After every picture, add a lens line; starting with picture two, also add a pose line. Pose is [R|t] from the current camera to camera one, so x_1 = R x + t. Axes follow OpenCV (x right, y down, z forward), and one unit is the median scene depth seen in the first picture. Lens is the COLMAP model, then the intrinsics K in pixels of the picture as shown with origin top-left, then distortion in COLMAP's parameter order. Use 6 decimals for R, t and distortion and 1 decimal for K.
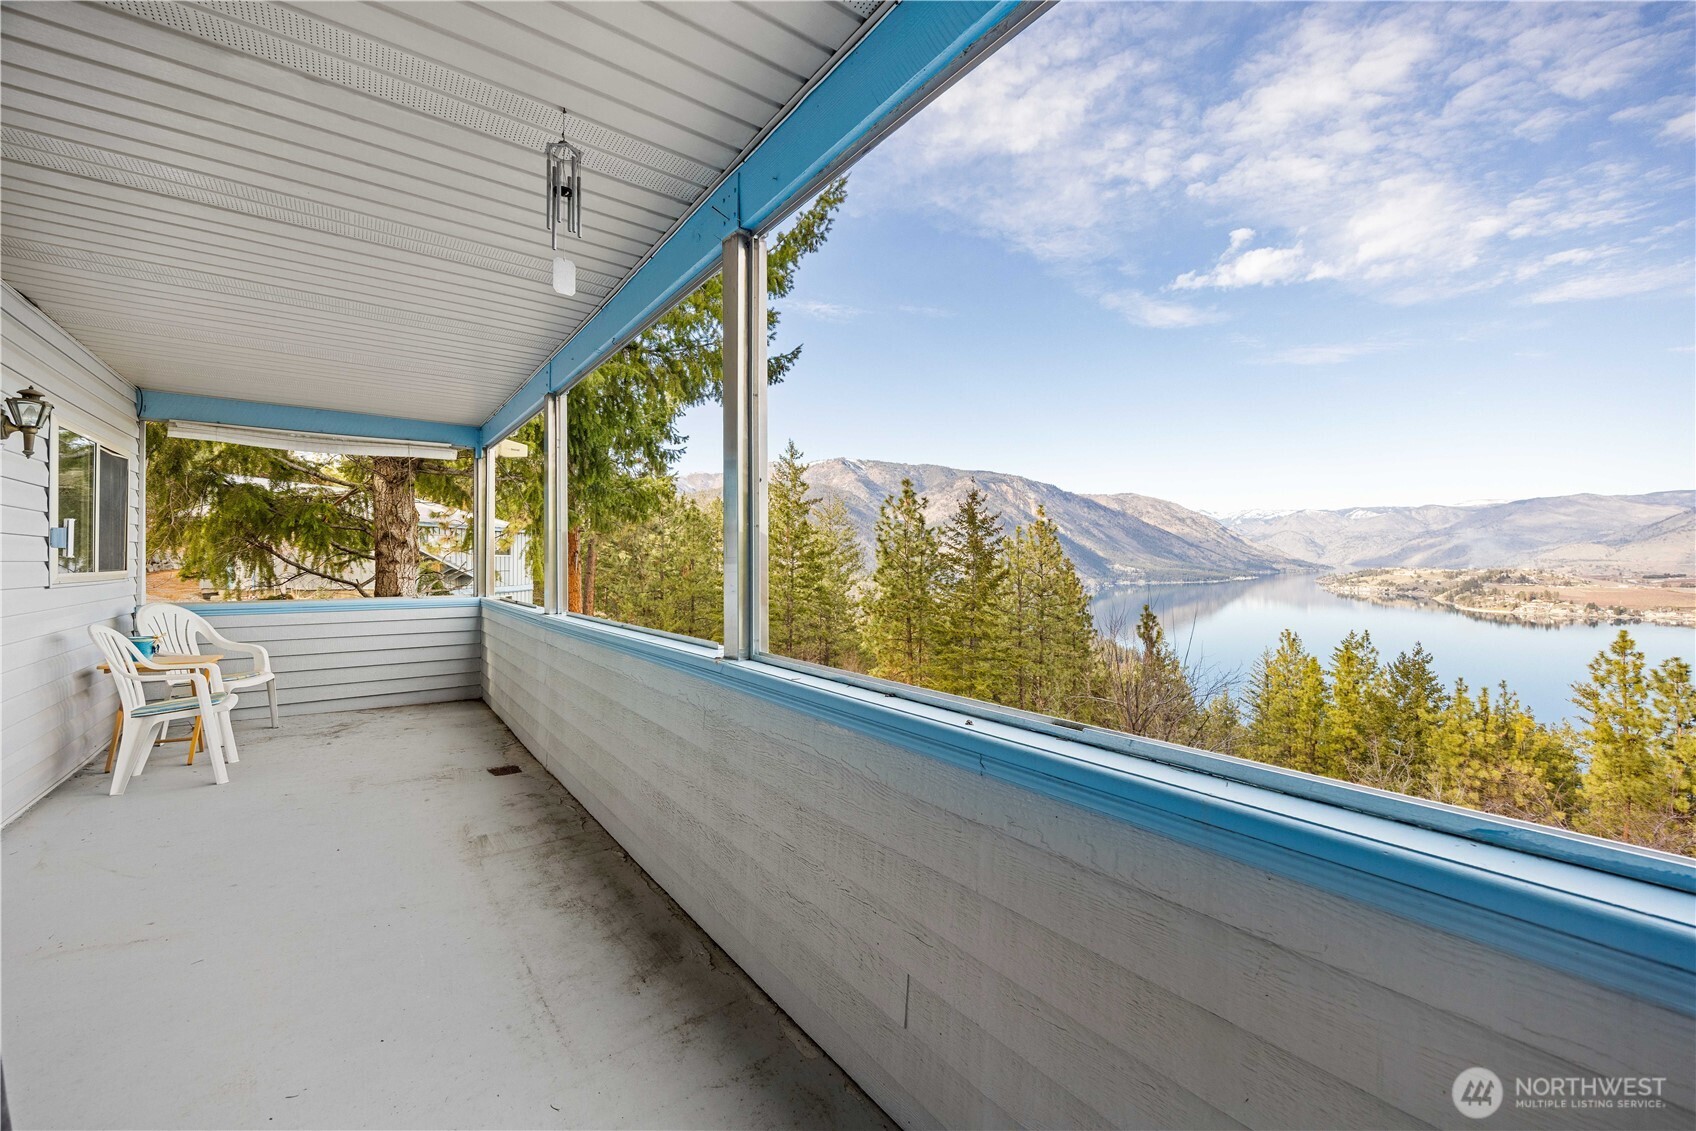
lens RADIAL K [[644.9, 0, 827.2], [0, 644.9, 589.5], [0, 0, 1]] dist [-0.002301, -0.001046]
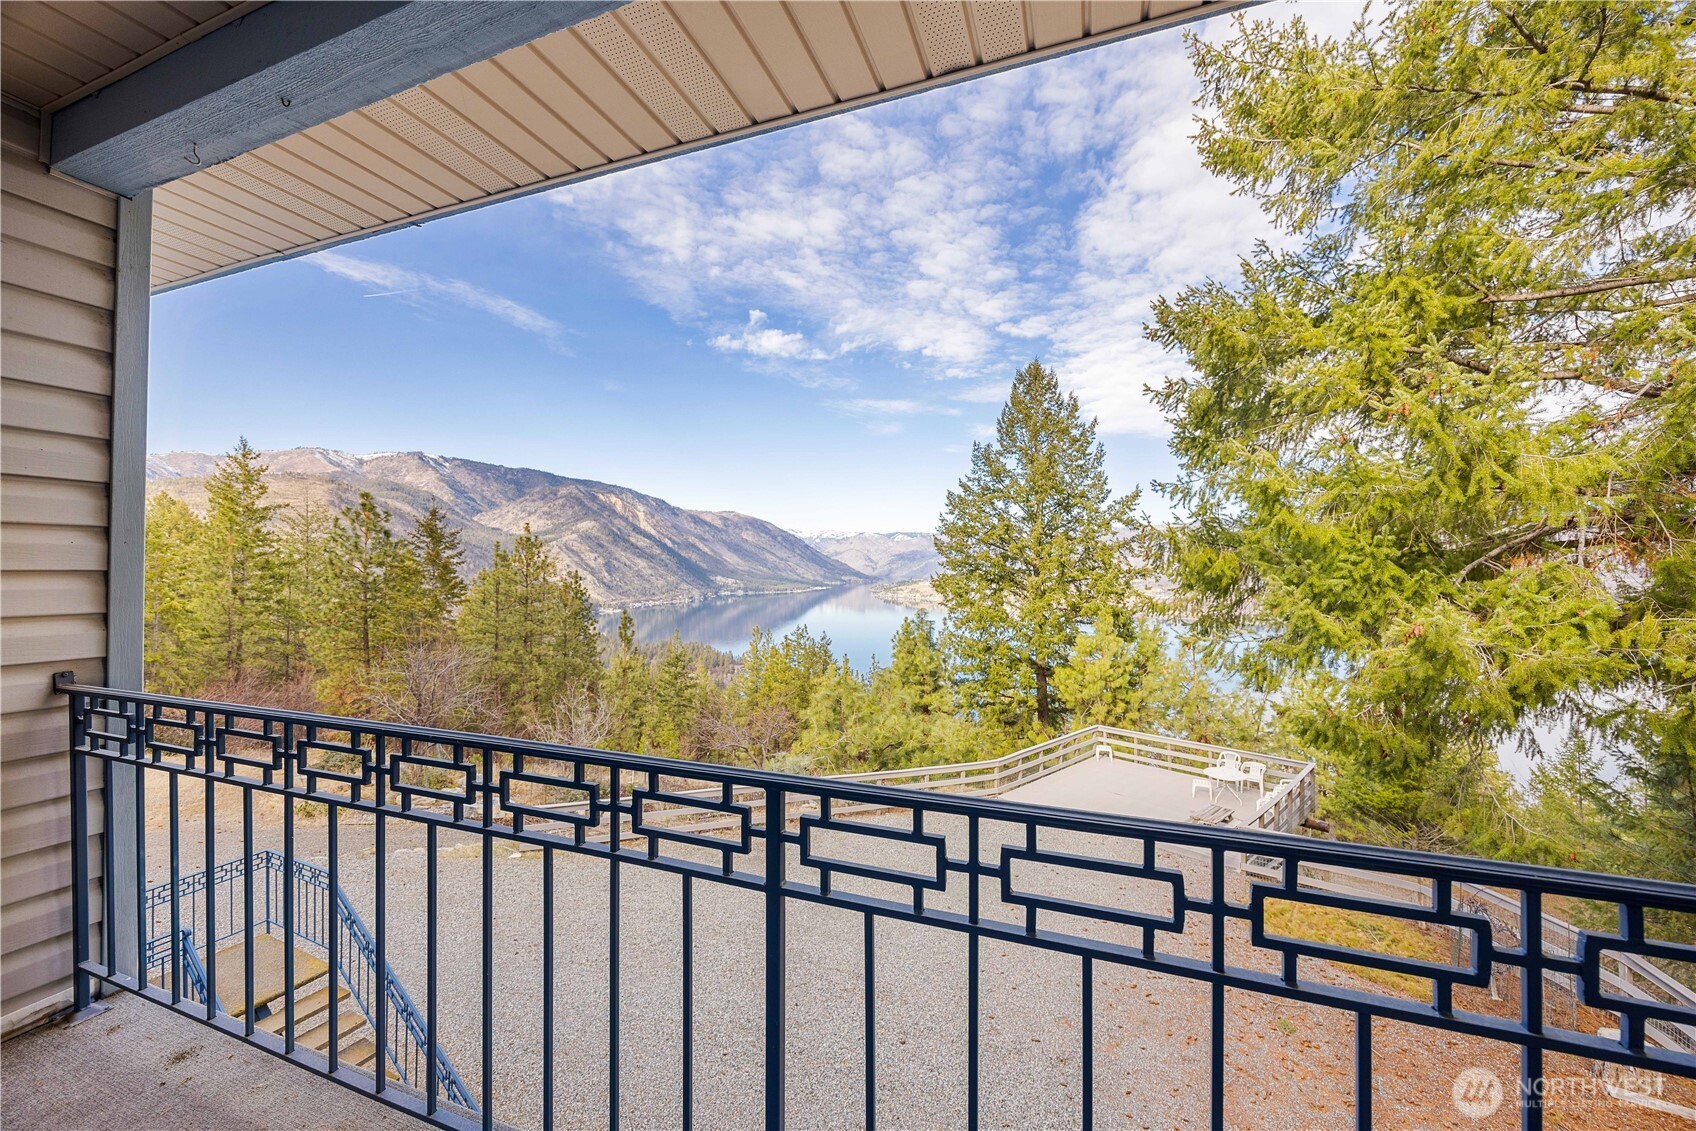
lens RADIAL K [[644.9, 0, 822.5], [0, 644.9, 565.6], [0, 0, 1]] dist [-0.002301, -0.001046]
pose [[0.837691, 0.011055, 0.546032, 0.067878], [0.019098, 0.998591, -0.049517, 0.004213], [-0.545810, 0.051908, 0.836300, -0.101014]]
